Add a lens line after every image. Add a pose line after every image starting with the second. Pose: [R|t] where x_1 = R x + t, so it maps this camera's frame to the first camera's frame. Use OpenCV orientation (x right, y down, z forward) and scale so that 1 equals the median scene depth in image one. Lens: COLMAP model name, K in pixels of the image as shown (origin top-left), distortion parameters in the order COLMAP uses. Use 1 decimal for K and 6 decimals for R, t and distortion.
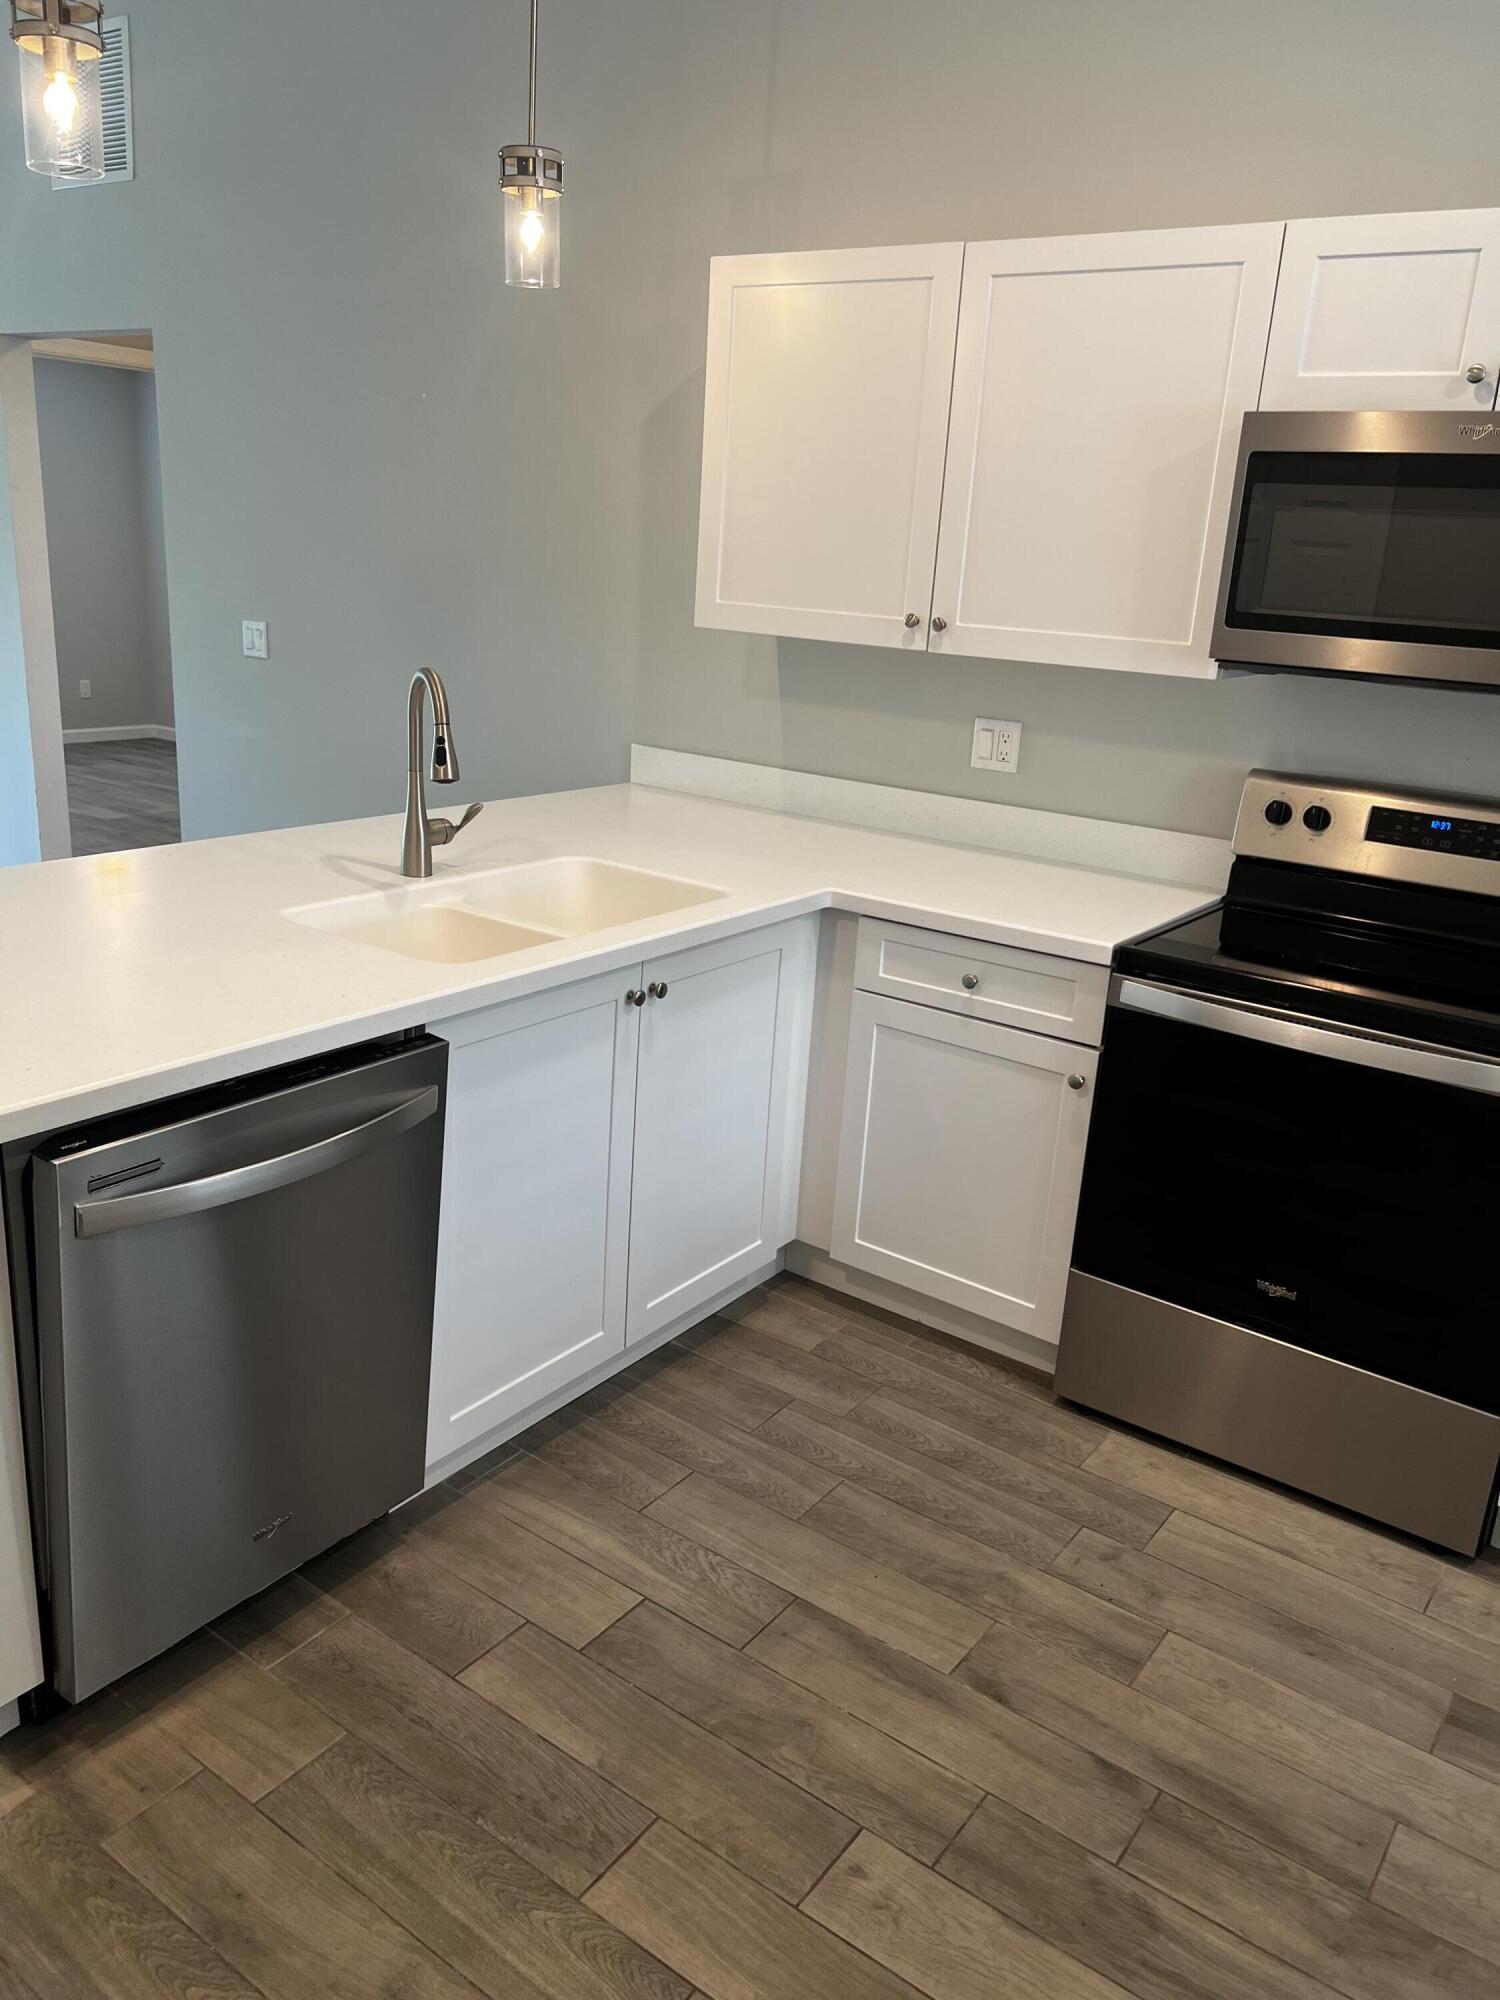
lens RADIAL K [[1499.4, 0, 750.7], [0, 1499.4, 1011.2], [0, 0, 1]] dist [0.044221, -0.049013]
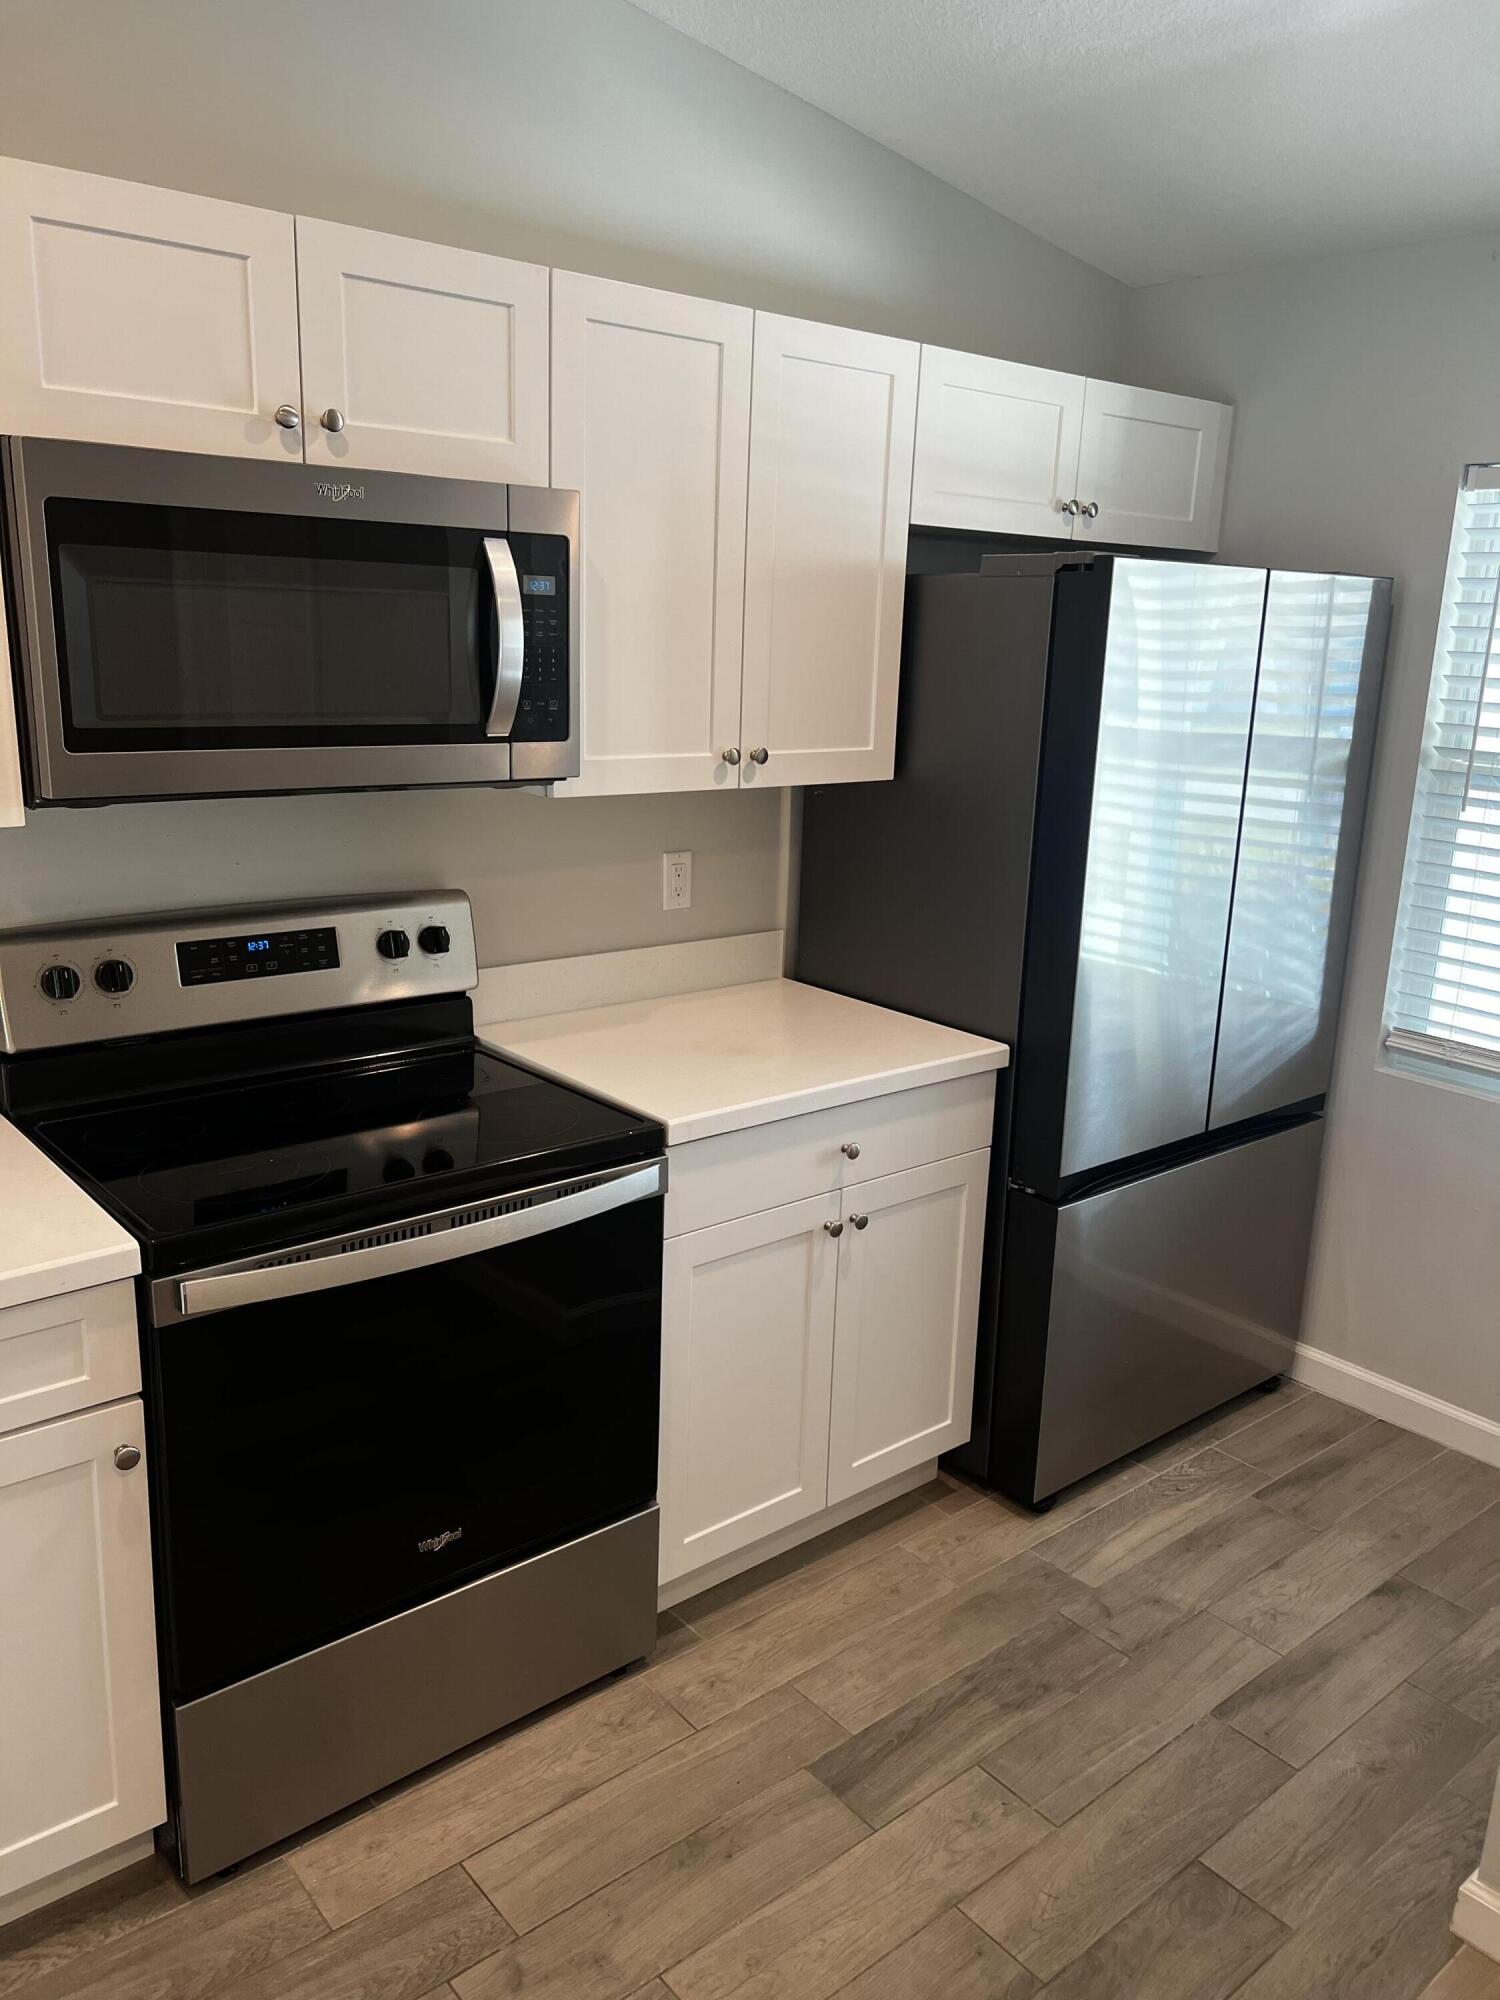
lens RADIAL K [[1499.4, 0, 756.8], [0, 1499.4, 1009.9], [0, 0, 1]] dist [0.044221, -0.049013]
pose [[0.244054, -0.288452, 0.925869, -0.297562], [0.271878, 0.936802, 0.220193, -0.228492], [-0.930871, 0.197984, 0.307054, 0.568514]]
